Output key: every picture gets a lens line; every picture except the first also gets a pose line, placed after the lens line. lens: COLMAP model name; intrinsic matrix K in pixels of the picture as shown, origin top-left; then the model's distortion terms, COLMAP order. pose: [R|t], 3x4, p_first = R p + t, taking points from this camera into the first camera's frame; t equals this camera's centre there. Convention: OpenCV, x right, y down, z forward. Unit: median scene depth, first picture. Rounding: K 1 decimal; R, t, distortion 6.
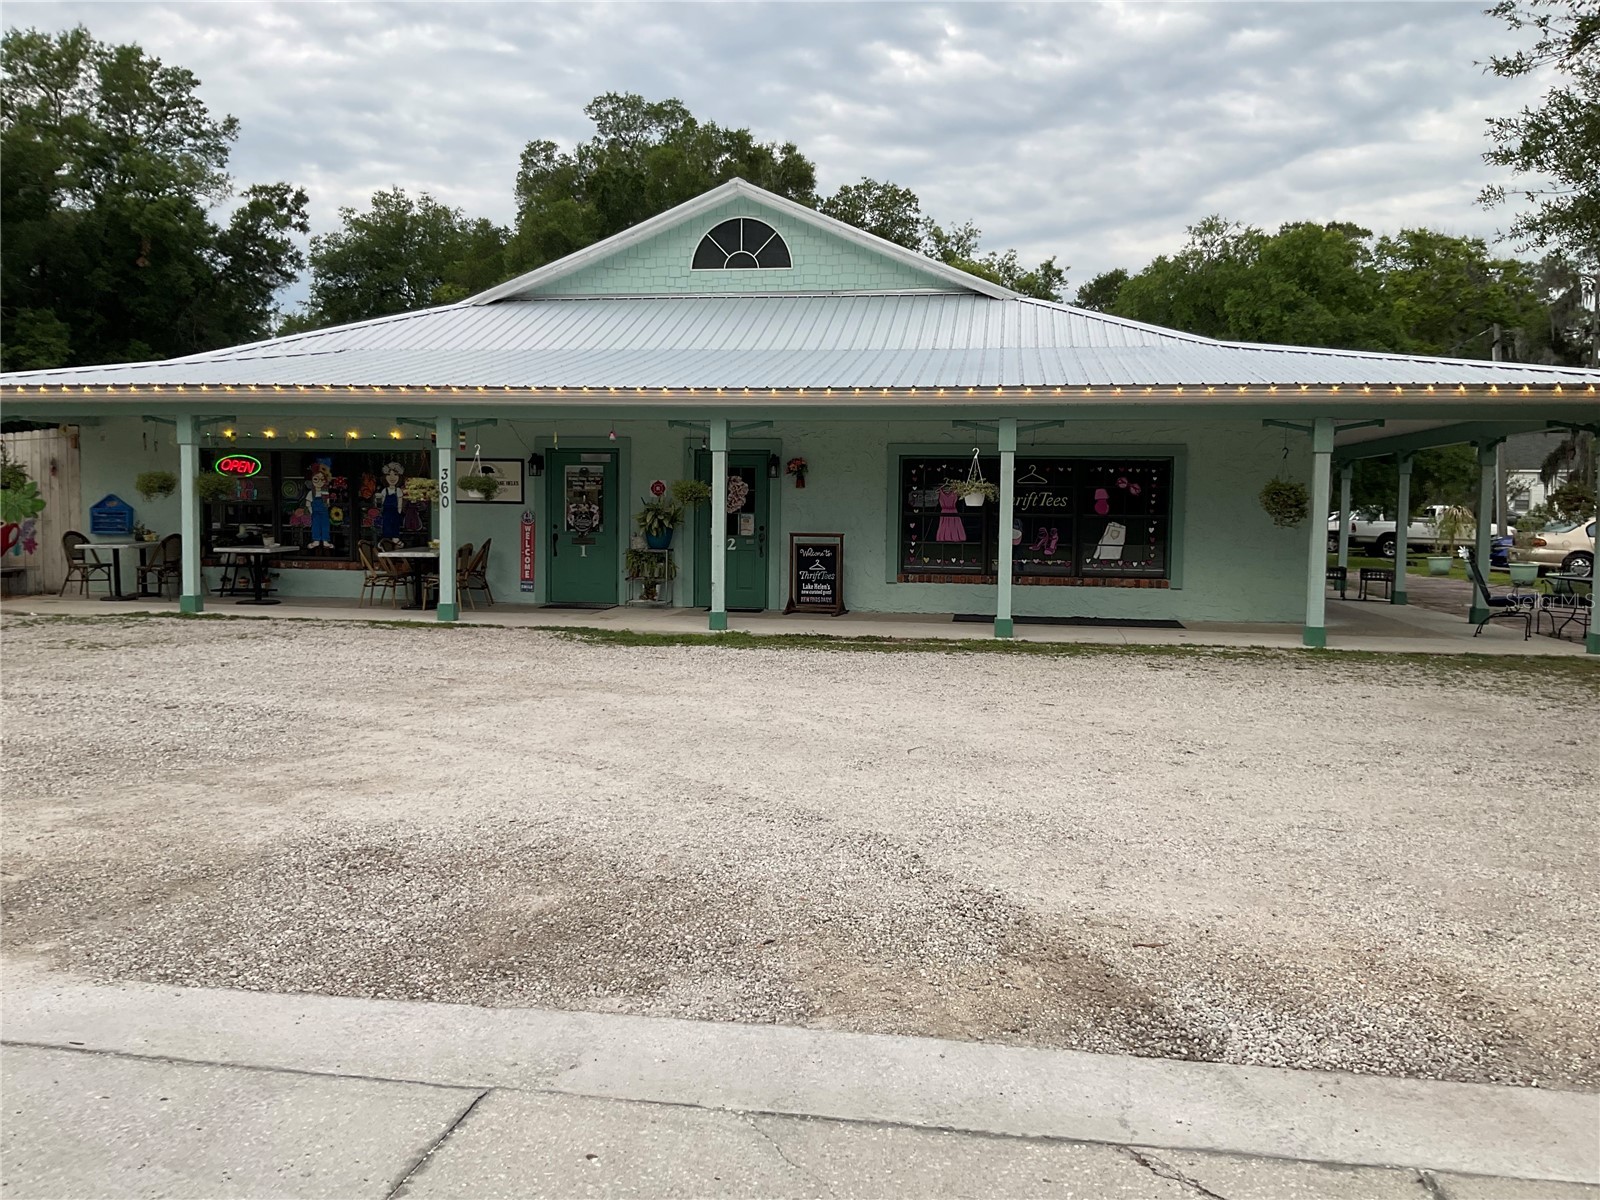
lens RADIAL K [[1359.1, 0, 800.0], [0, 1359.1, 600.0], [0, 0, 1]] dist [0.063417, -0.119020]
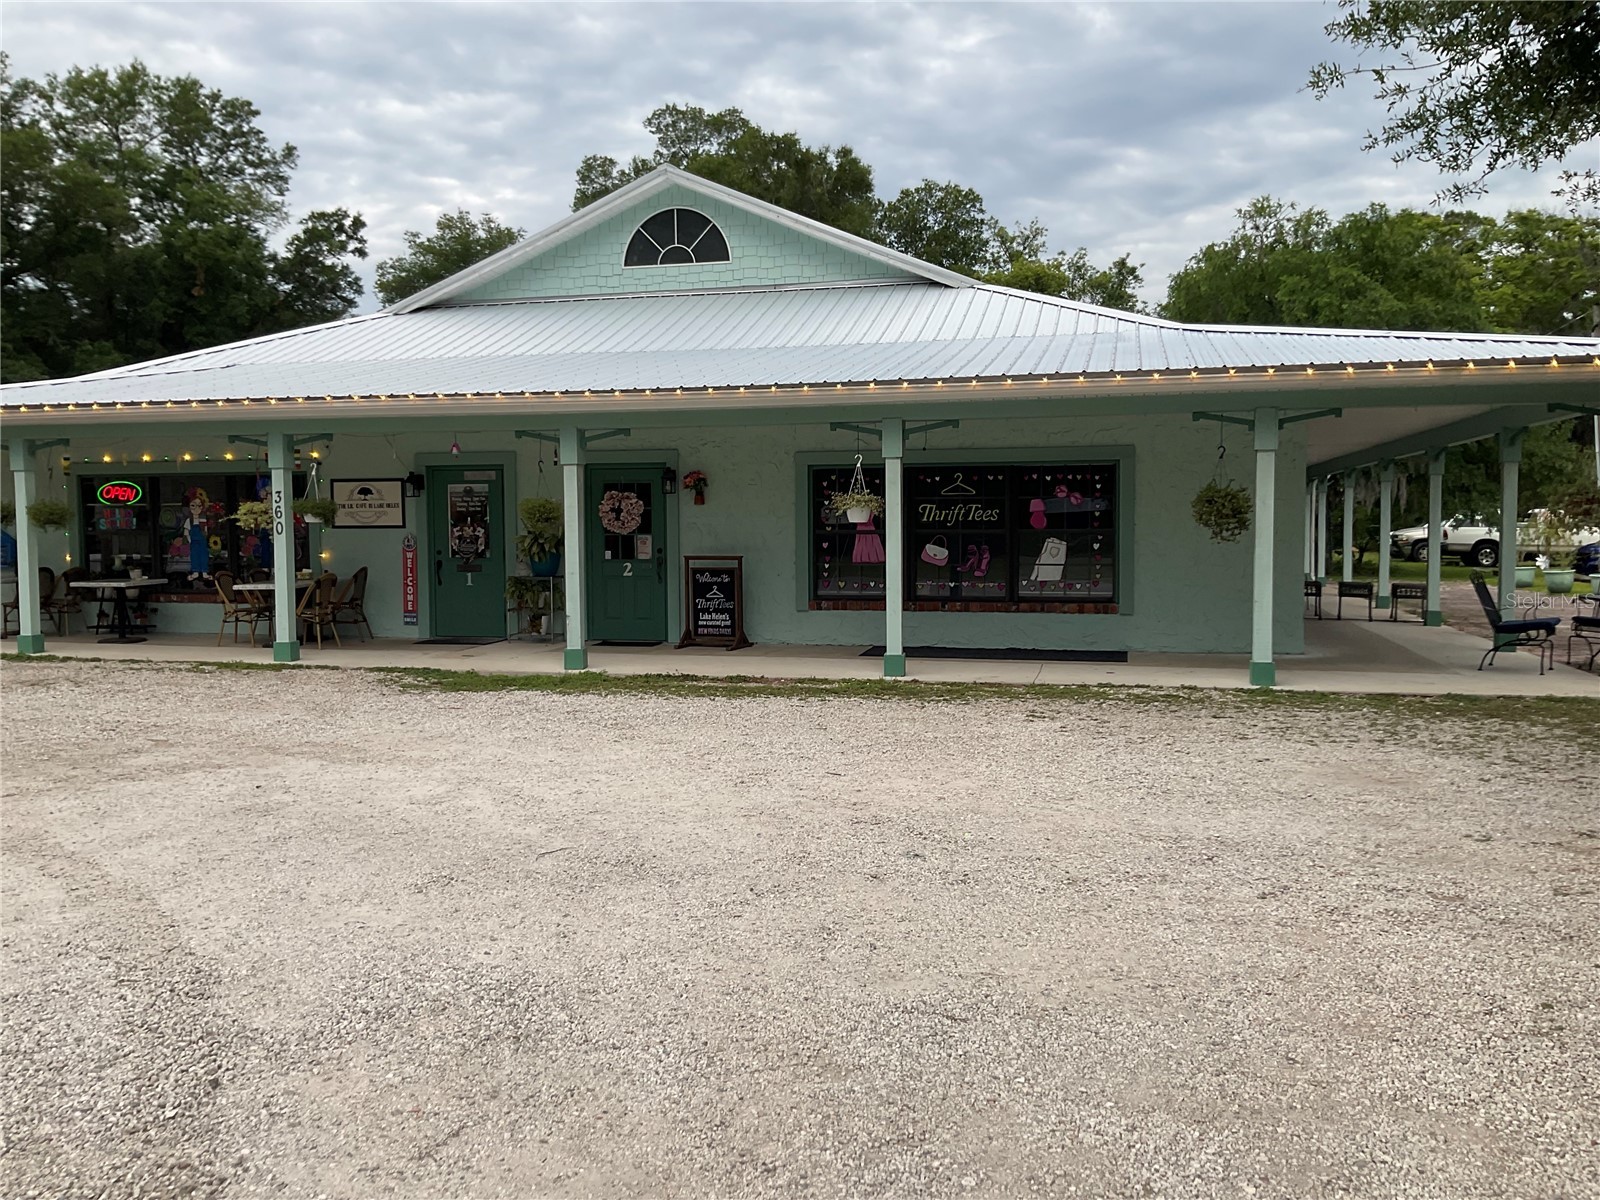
lens RADIAL K [[1344.2, 0, 806.9], [0, 1344.2, 608.8], [0, 0, 1]] dist [0.058314, -0.110676]
pose [[0.995527, -0.012355, -0.093664, 0.124667], [0.012009, 0.999919, -0.004253, -0.008499], [0.093709, 0.003109, 0.995595, 0.113344]]
